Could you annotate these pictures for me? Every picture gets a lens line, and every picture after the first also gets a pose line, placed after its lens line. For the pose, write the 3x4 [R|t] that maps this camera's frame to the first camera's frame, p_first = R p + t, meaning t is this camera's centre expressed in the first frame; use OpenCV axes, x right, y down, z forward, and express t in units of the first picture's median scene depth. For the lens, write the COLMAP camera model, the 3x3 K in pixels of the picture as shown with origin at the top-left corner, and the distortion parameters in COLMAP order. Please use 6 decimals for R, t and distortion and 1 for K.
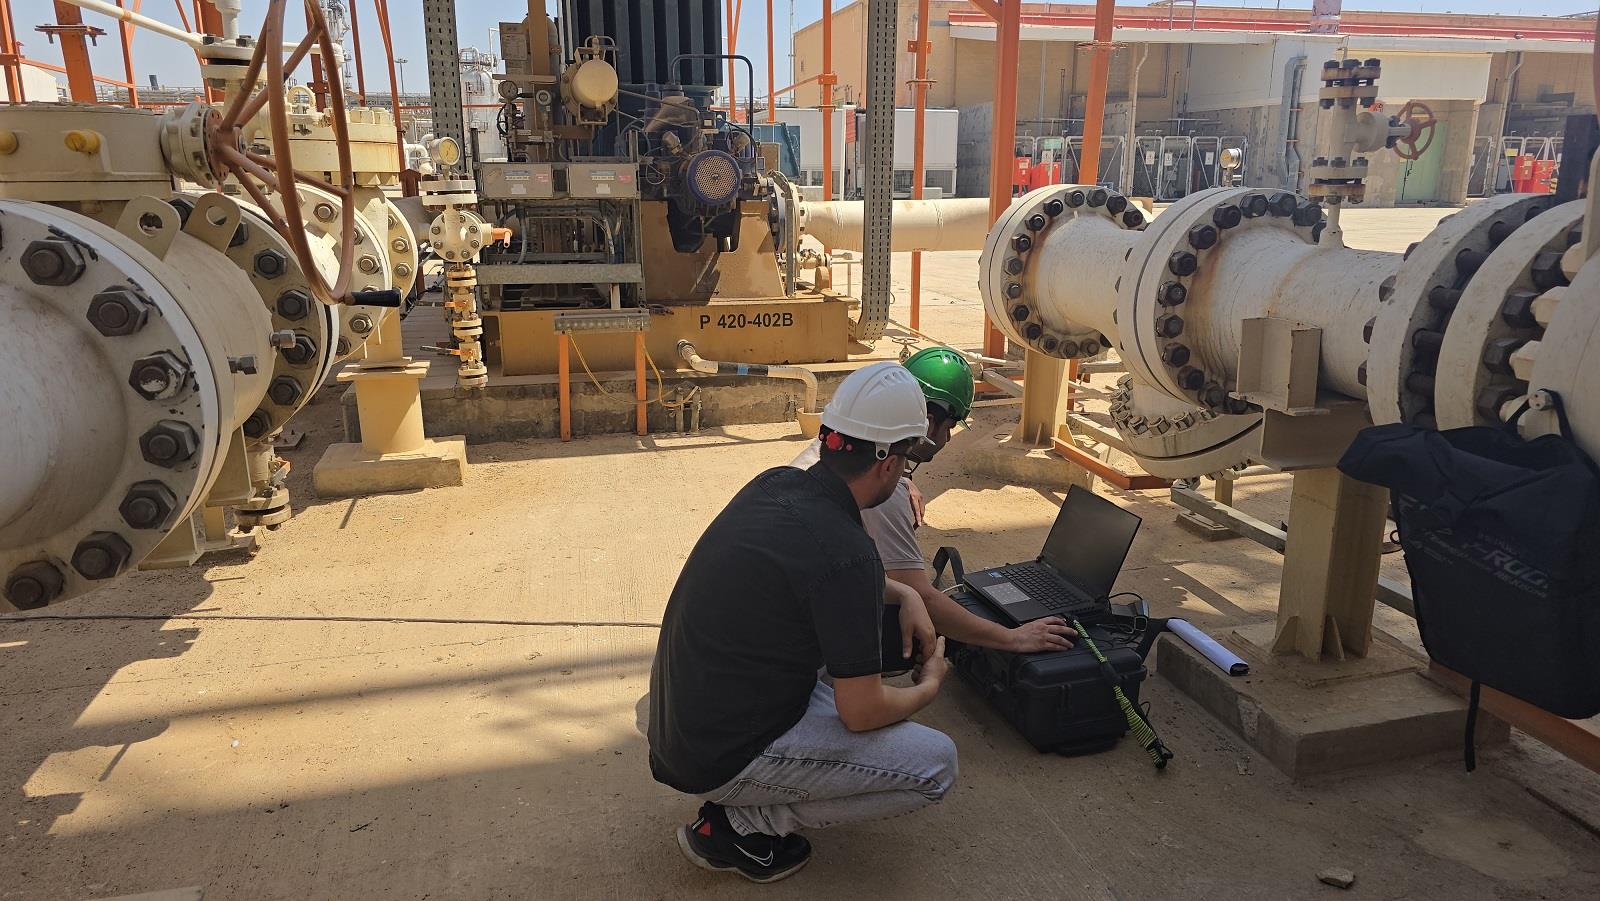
lens RADIAL K [[1064.5, 0, 803.2], [0, 1064.5, 451.3], [0, 0, 1]] dist [0.044477, -0.002714]
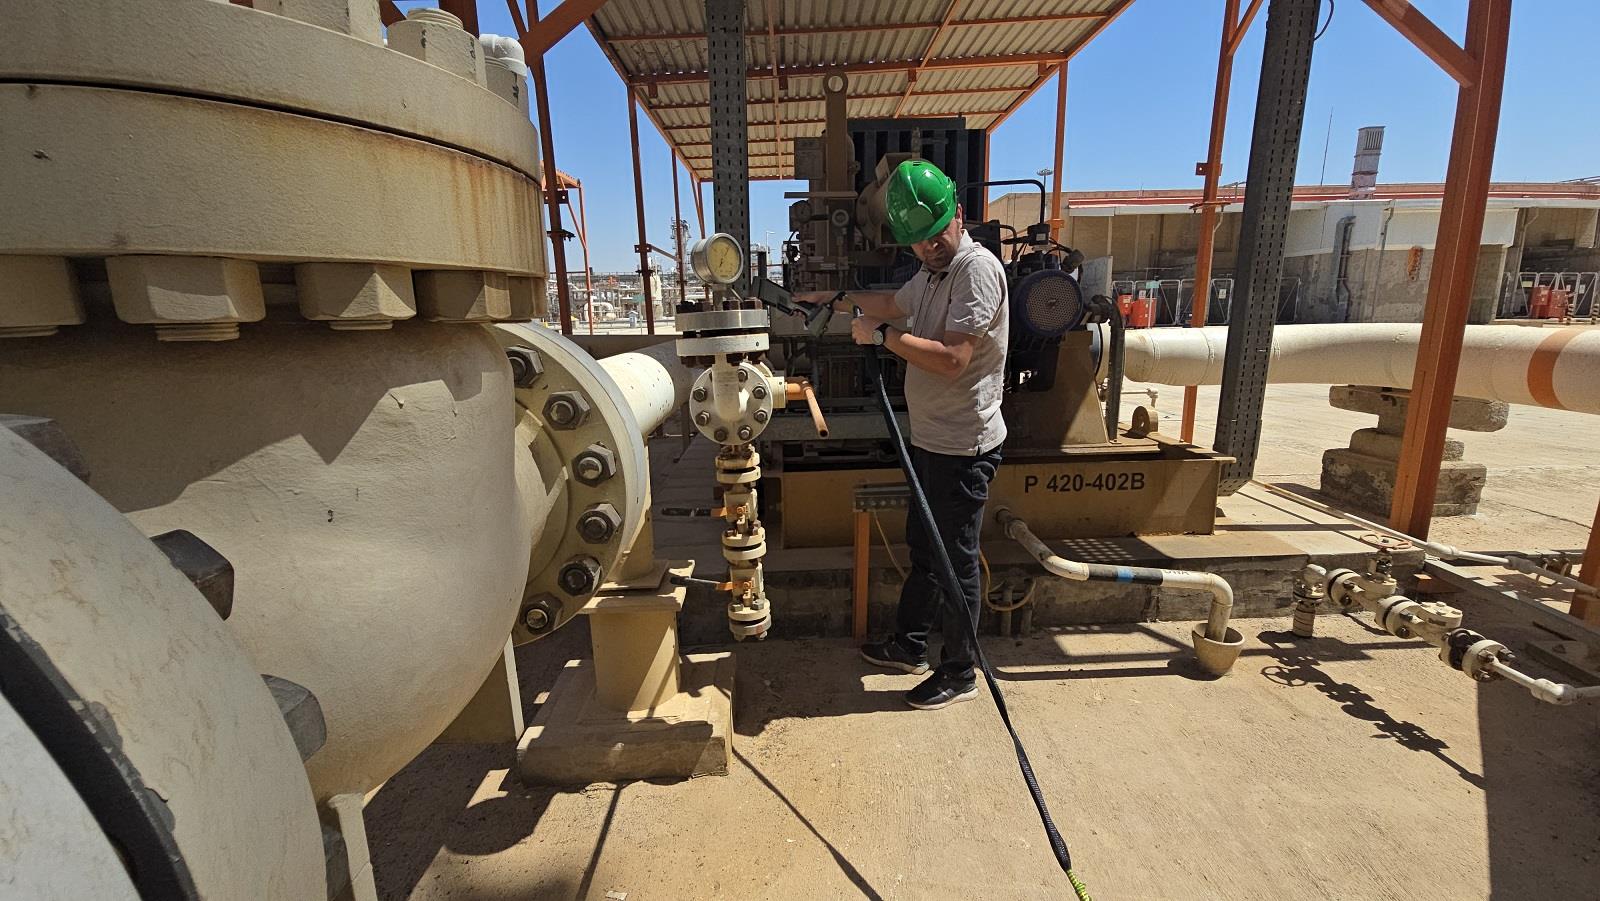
lens RADIAL K [[641.4, 0, 796.3], [0, 641.4, 446.5], [0, 0, 1]] dist [0.000977, 0.000148]
pose [[0.974827, 0.022997, -0.221774, -0.155675], [-0.033861, 0.998399, -0.045312, -0.120587], [0.220377, 0.051681, 0.974045, 0.492548]]
